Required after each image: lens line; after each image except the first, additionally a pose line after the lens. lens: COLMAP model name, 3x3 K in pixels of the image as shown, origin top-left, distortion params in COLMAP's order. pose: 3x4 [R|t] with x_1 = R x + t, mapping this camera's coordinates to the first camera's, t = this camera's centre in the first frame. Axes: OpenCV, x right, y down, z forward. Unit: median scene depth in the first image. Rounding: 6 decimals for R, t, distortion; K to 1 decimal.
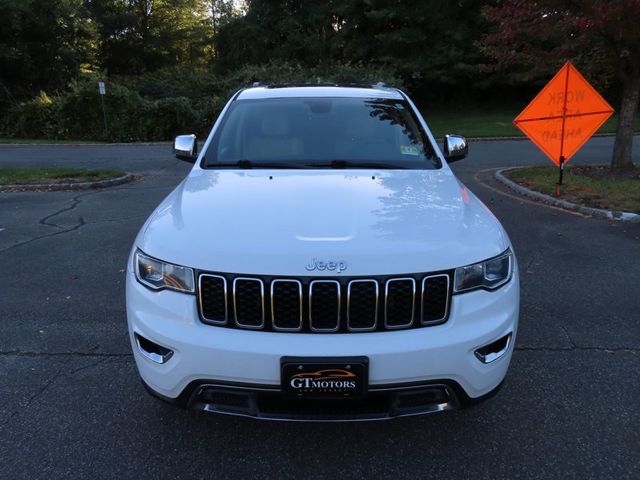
lens RADIAL K [[457.7, 0, 314.3], [0, 457.7, 243.8], [0, 0, 1]] dist [-0.014380, 0.011461]
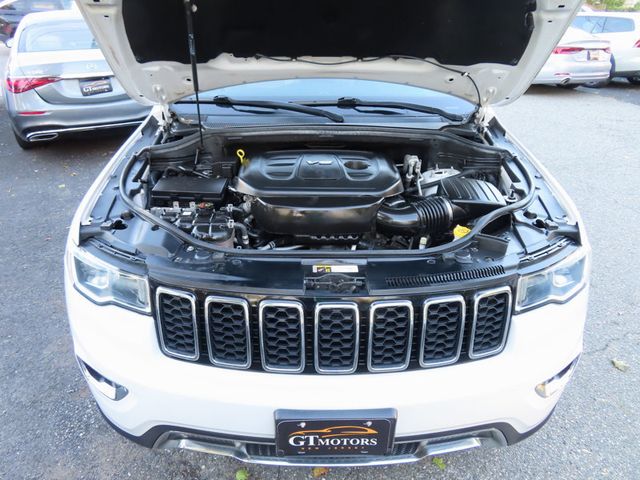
lens RADIAL K [[457.7, 0, 317.9], [0, 457.7, 255.5], [0, 0, 1]] dist [-0.014380, 0.011461]
pose [[0.999810, 0.002673, 0.019332, -0.017802], [-0.006759, 0.976700, 0.214501, -0.124532], [-0.018308, -0.214591, 0.976532, 0.307968]]
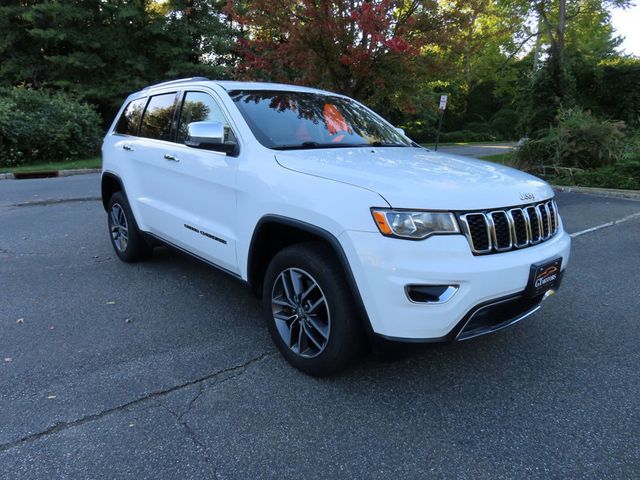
lens RADIAL K [[457.7, 0, 319.7], [0, 457.7, 239.0], [0, 0, 1]] dist [-0.014380, 0.011461]
pose [[0.751488, -0.140505, 0.644612, -1.186648], [0.191060, 0.981539, -0.008792, 0.063457], [-0.631476, 0.129767, 0.764459, 0.327513]]
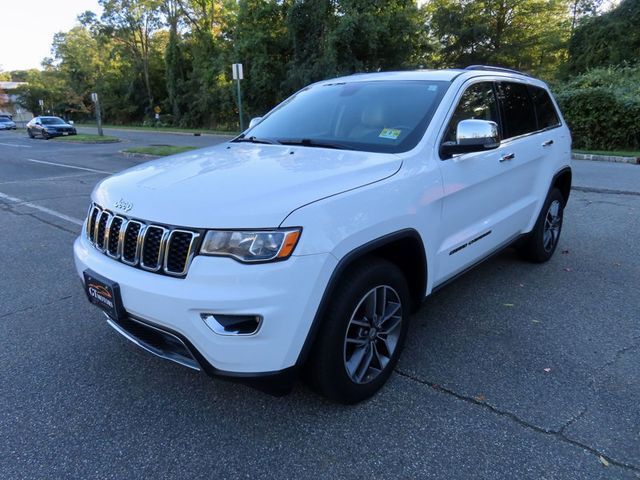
lens RADIAL K [[457.7, 0, 316.5], [0, 457.7, 241.5], [0, 0, 1]] dist [-0.014380, 0.011461]
pose [[0.746073, 0.184600, -0.639764, 1.075574], [-0.201721, 0.978312, 0.047044, -0.016309], [0.634573, 0.093956, 0.767130, 0.361402]]
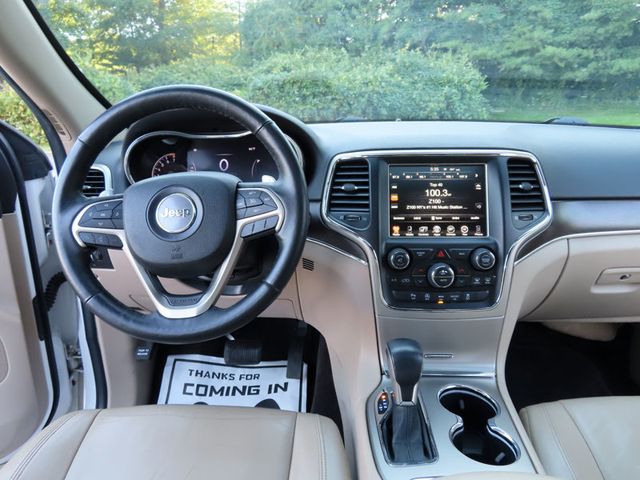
lens RADIAL K [[457.7, 0, 319.9], [0, 457.7, 240.8], [0, 0, 1]] dist [-0.014380, 0.011461]
pose [[0.998889, 0.012973, -0.045309, -0.414953], [-0.013459, 0.999855, -0.010426, -0.707447], [0.045167, 0.011024, 0.998919, 2.770570]]
